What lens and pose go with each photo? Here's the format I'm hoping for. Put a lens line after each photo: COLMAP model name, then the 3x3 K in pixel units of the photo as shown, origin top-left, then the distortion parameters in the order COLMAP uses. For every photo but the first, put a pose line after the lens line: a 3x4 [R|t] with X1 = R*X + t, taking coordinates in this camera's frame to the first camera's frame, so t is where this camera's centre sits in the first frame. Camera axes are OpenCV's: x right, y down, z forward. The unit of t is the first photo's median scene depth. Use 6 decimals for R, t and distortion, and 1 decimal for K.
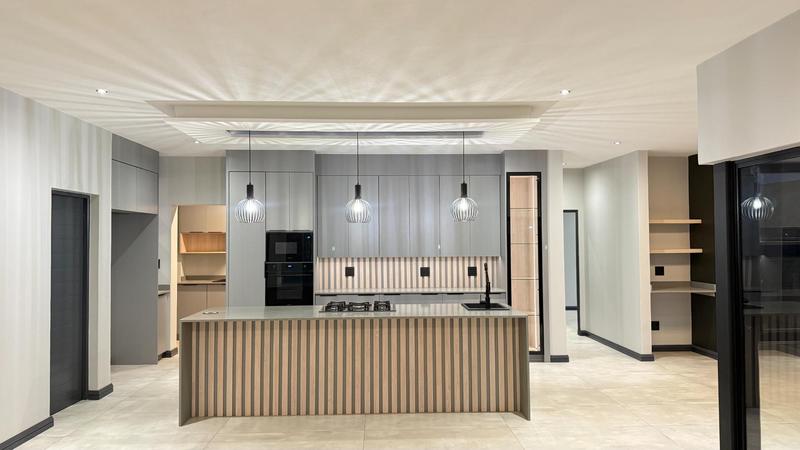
lens RADIAL K [[556.2, 0, 400.0], [0, 556.2, 225.0], [0, 0, 1]] dist [0.068072, 0.000494]
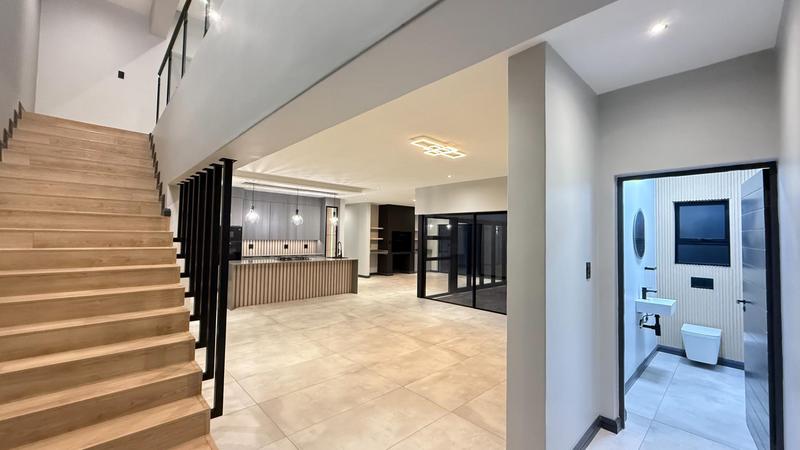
lens RADIAL K [[320.3, 0, 400.0], [0, 320.3, 225.0], [0, 0, 1]] dist [-0.000537, -0.000044]
pose [[0.743506, 0.045022, 0.667212, -0.500457], [-0.039995, 0.998939, -0.022838, 0.009008], [-0.667533, -0.009704, 0.744517, -0.271021]]
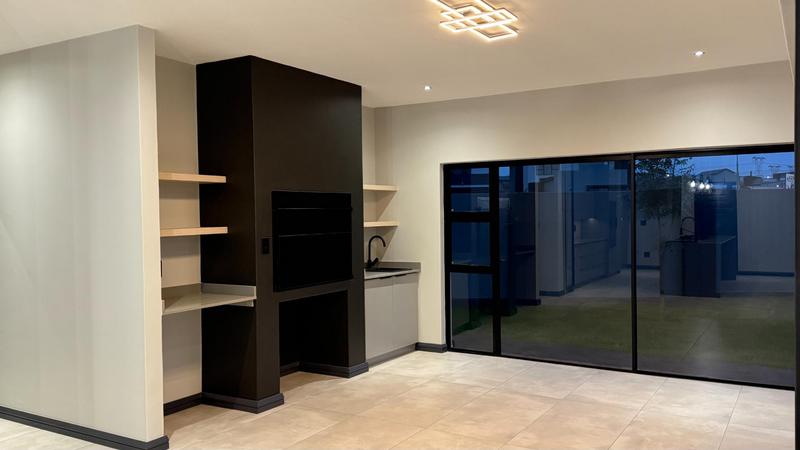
lens RADIAL K [[667.4, 0, 400.0], [0, 667.4, 225.0], [0, 0, 1]] dist [0.076017, -0.002210]
pose [[0.545491, -0.020803, 0.837858, 0.053068], [-0.011964, 0.999397, 0.032603, 0.015875], [-0.838031, -0.027809, 0.544913, 0.486910]]
